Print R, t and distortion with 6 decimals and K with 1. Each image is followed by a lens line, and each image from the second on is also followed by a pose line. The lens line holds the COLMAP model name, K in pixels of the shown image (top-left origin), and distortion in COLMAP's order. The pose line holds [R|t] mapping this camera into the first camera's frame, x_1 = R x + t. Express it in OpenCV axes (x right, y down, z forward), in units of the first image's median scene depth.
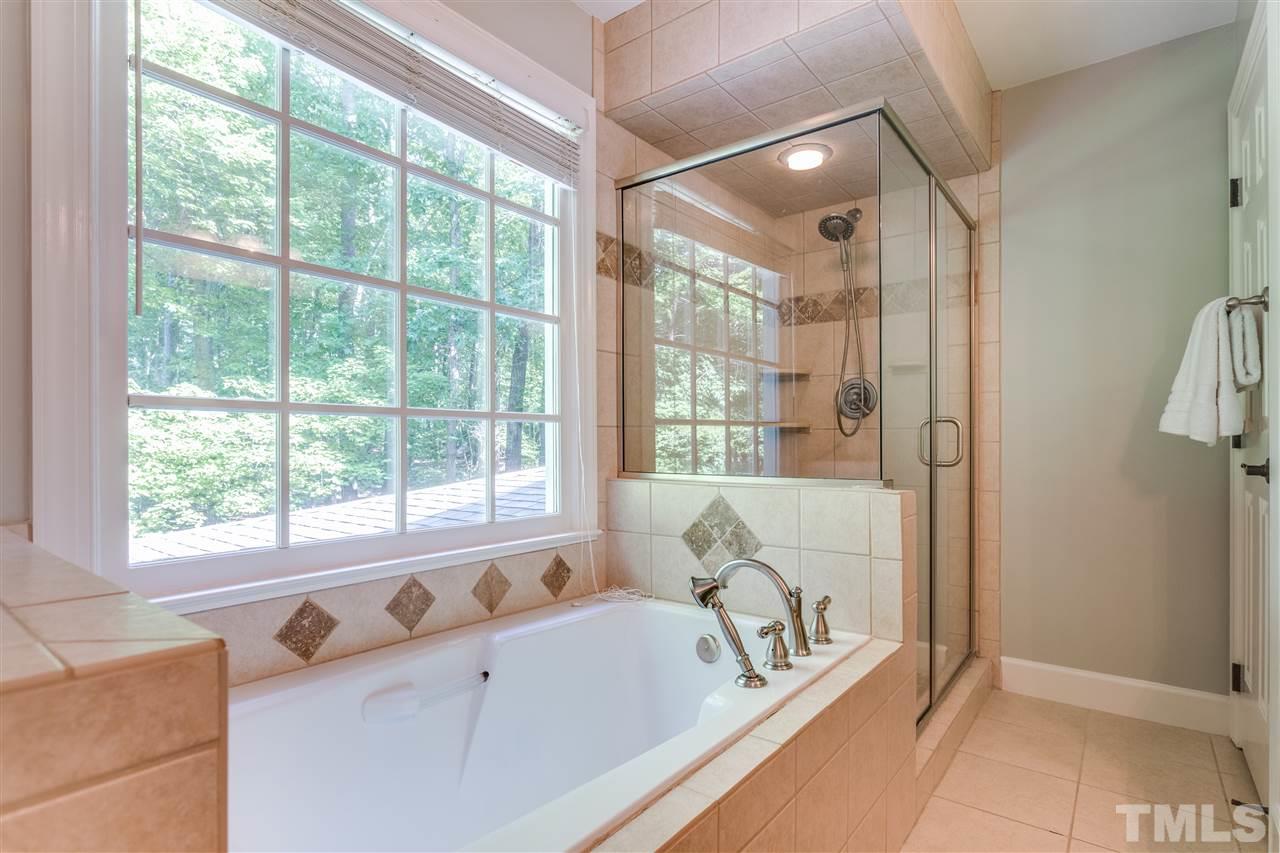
lens RADIAL K [[633.4, 0, 643.7], [0, 633.4, 444.7], [0, 0, 1]] dist [-0.017321, 0.009891]
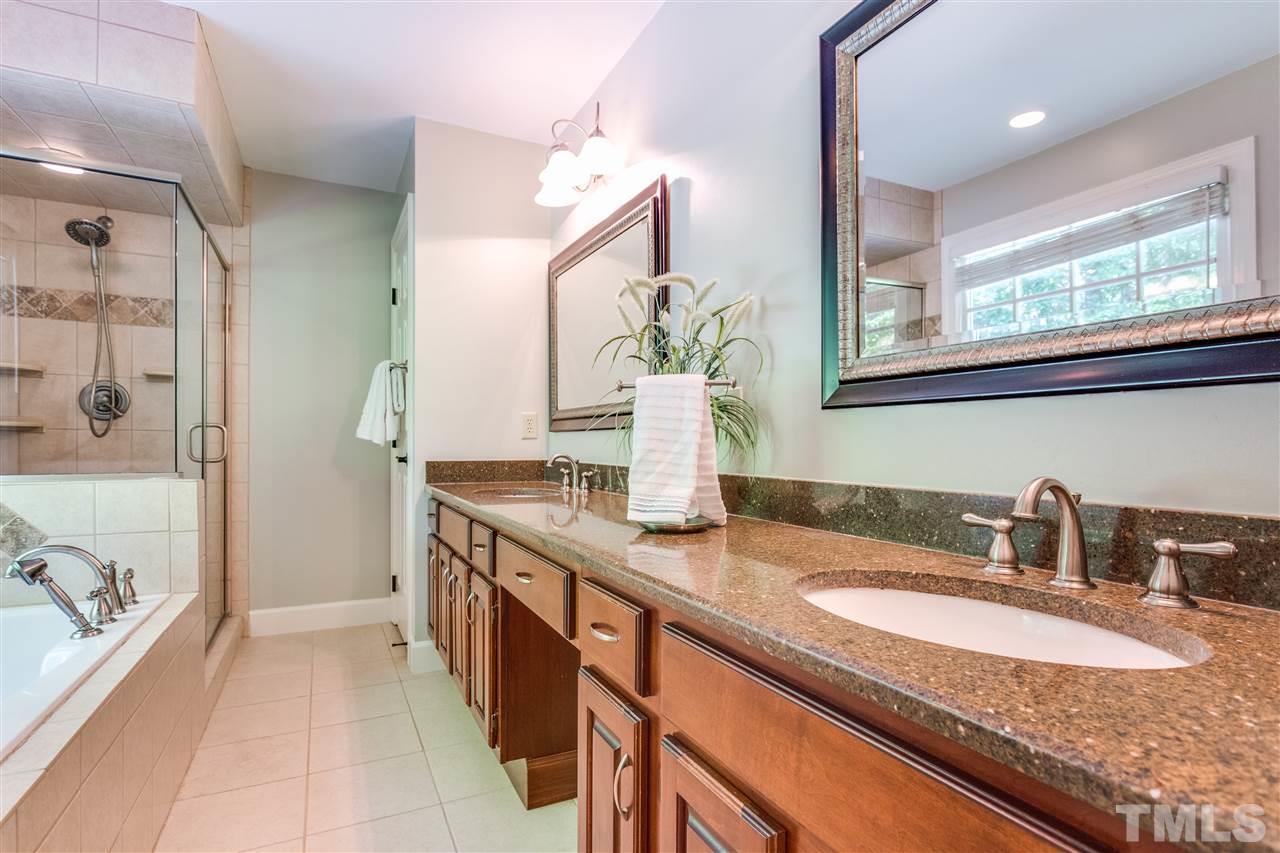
lens RADIAL K [[633.4, 0, 643.7], [0, 633.4, 444.7], [0, 0, 1]] dist [-0.017321, 0.009891]
pose [[0.426831, 0.003913, 0.904323, -0.296378], [-0.001182, 0.999992, -0.003769, 0.002906], [-0.904330, 0.000540, 0.426833, -0.320460]]
